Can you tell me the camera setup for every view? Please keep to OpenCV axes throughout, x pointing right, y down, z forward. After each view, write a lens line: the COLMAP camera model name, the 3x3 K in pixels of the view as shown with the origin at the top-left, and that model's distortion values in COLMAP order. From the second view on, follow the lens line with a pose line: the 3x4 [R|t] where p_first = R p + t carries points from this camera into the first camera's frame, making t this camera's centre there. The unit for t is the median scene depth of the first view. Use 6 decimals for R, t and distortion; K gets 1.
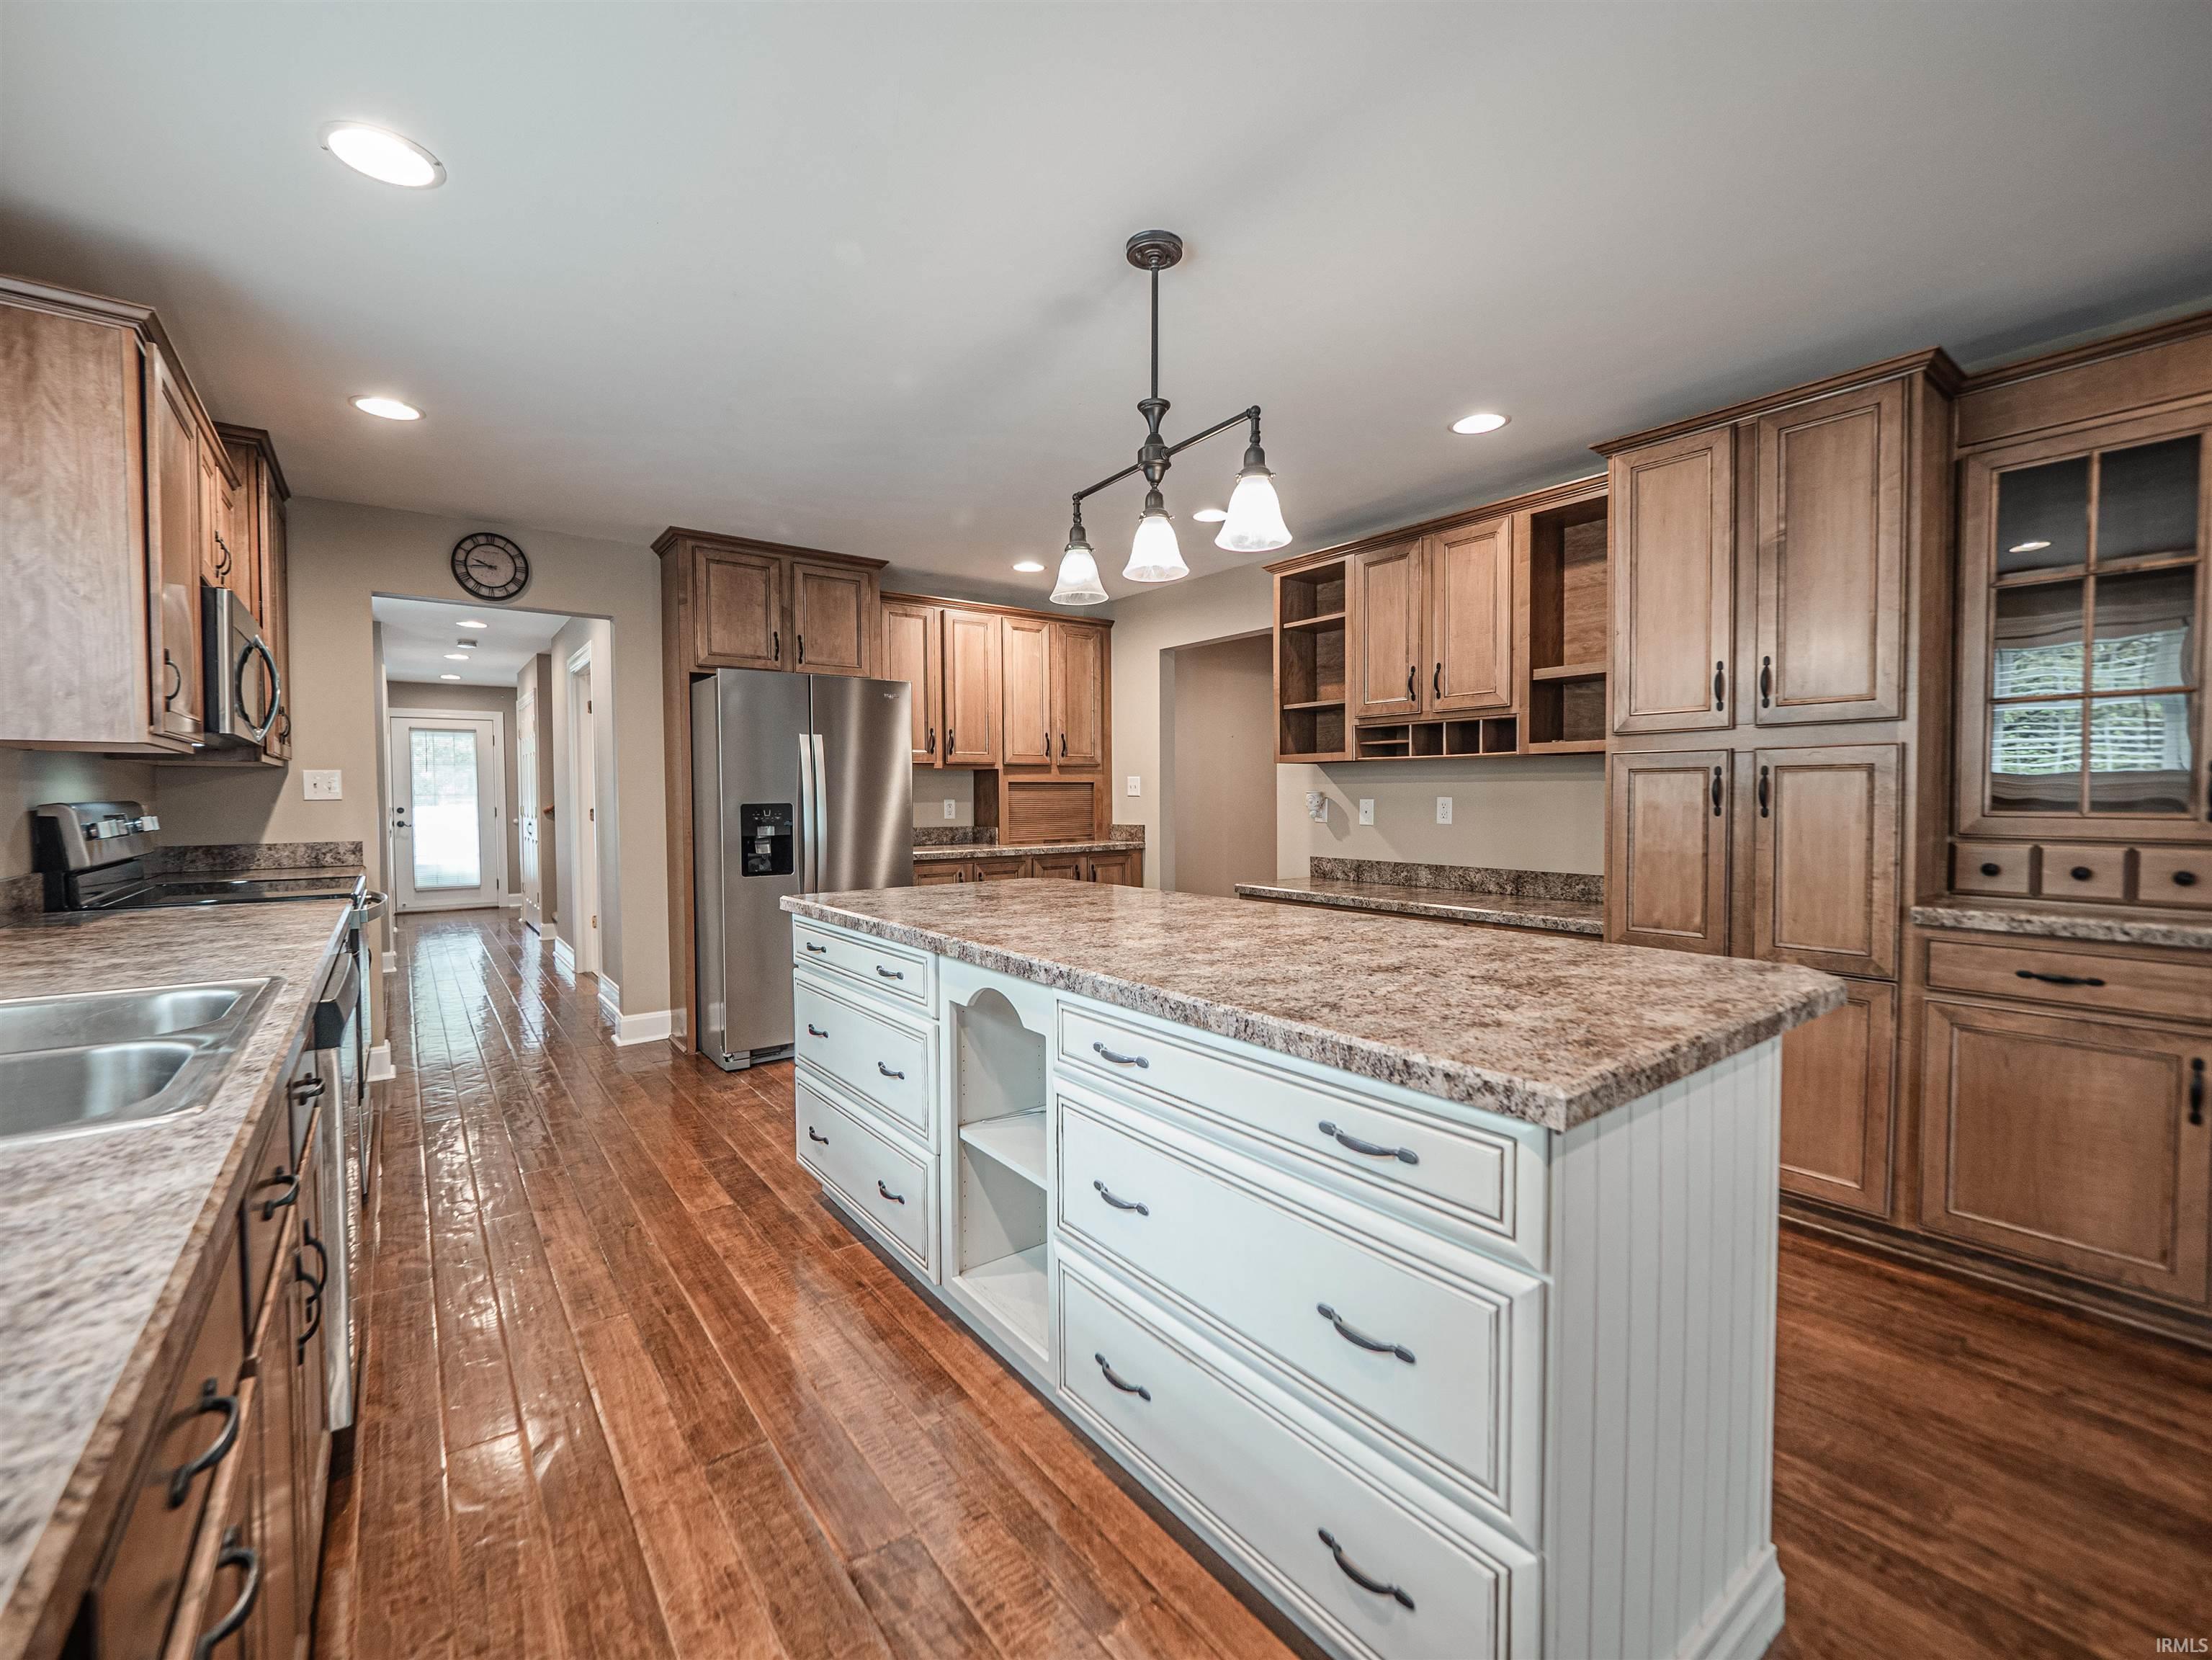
lens RADIAL K [[946.5, 0, 1106.0], [0, 946.5, 830.0], [0, 0, 1]] dist [0.000298, 0.000143]
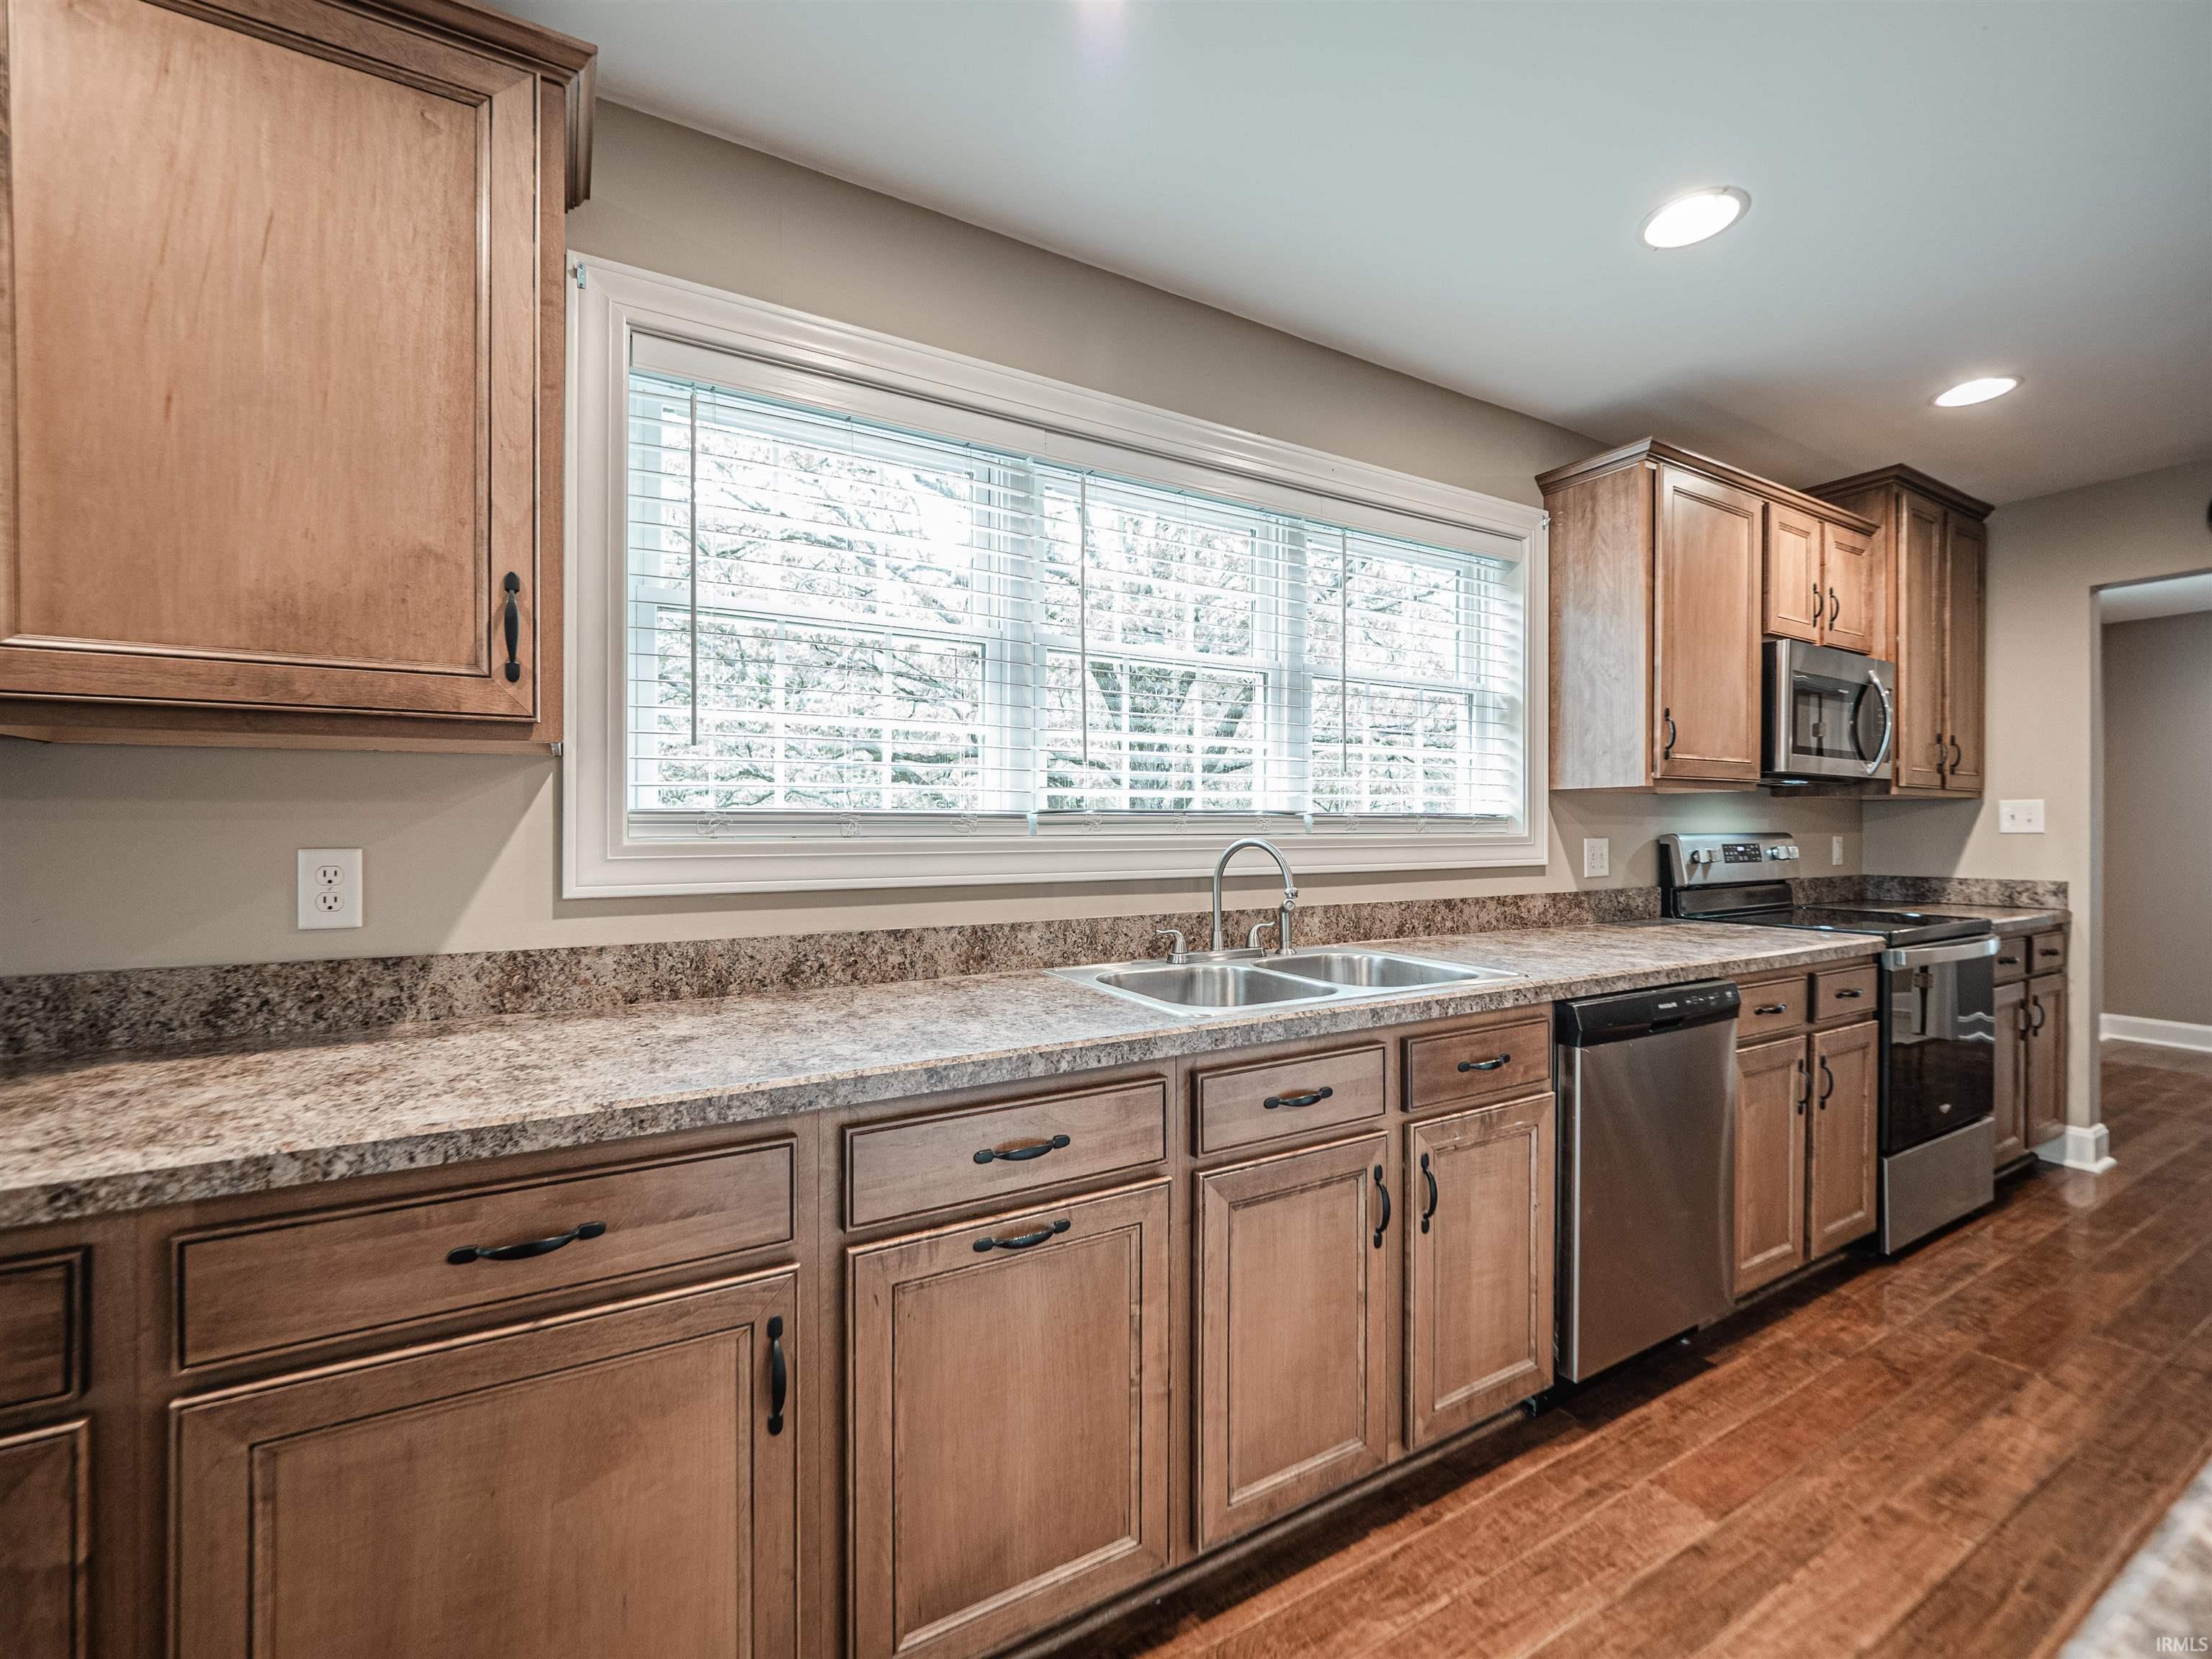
lens RADIAL K [[955.8, 0, 1106.1], [0, 955.8, 820.3], [0, 0, 1]] dist [0.000067, -0.000099]
pose [[-0.104958, -0.004150, -0.994468, 0.149475], [-0.036316, 0.999340, -0.000338, -0.010750], [0.993813, 0.036079, -0.105040, 0.210788]]
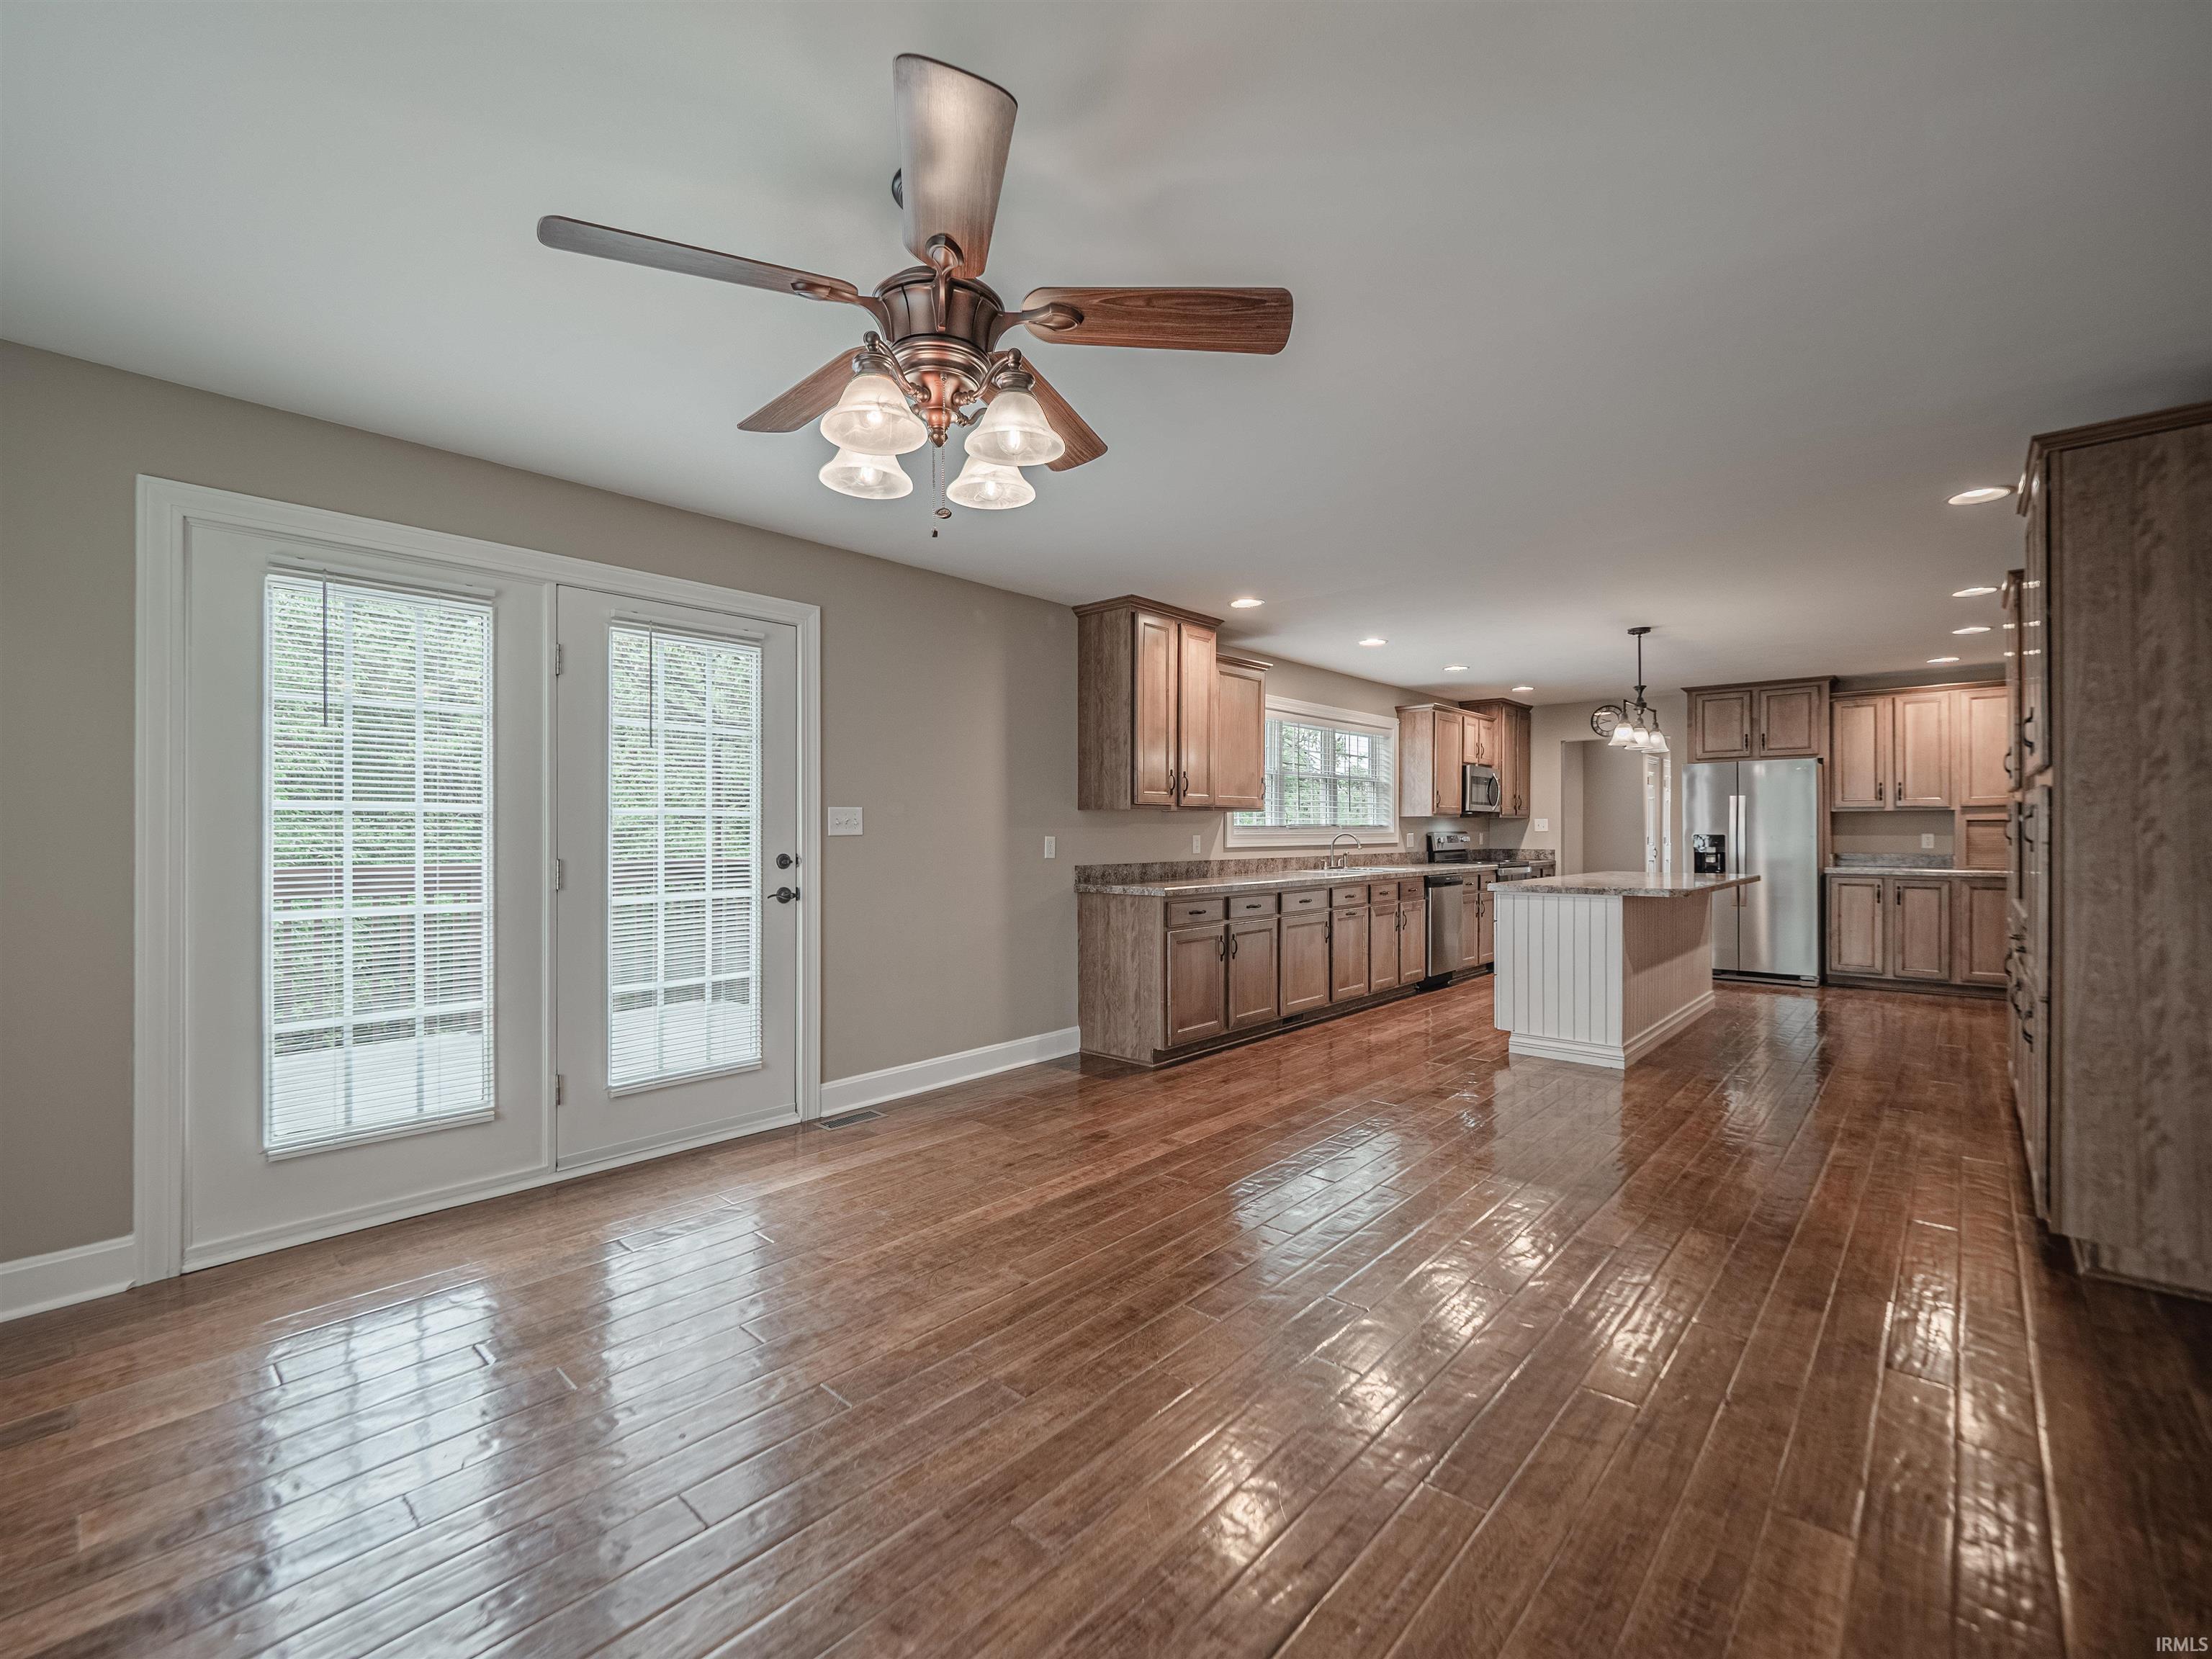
lens RADIAL K [[946.4, 0, 1106.0], [0, 946.4, 829.5], [0, 0, 1]] dist [0.000298, 0.000143]
pose [[0.182522, 0.002934, -0.983197, 1.209131], [-0.035289, 0.999371, -0.003569, 0.009751], [0.982568, 0.035348, 0.182510, -0.473441]]
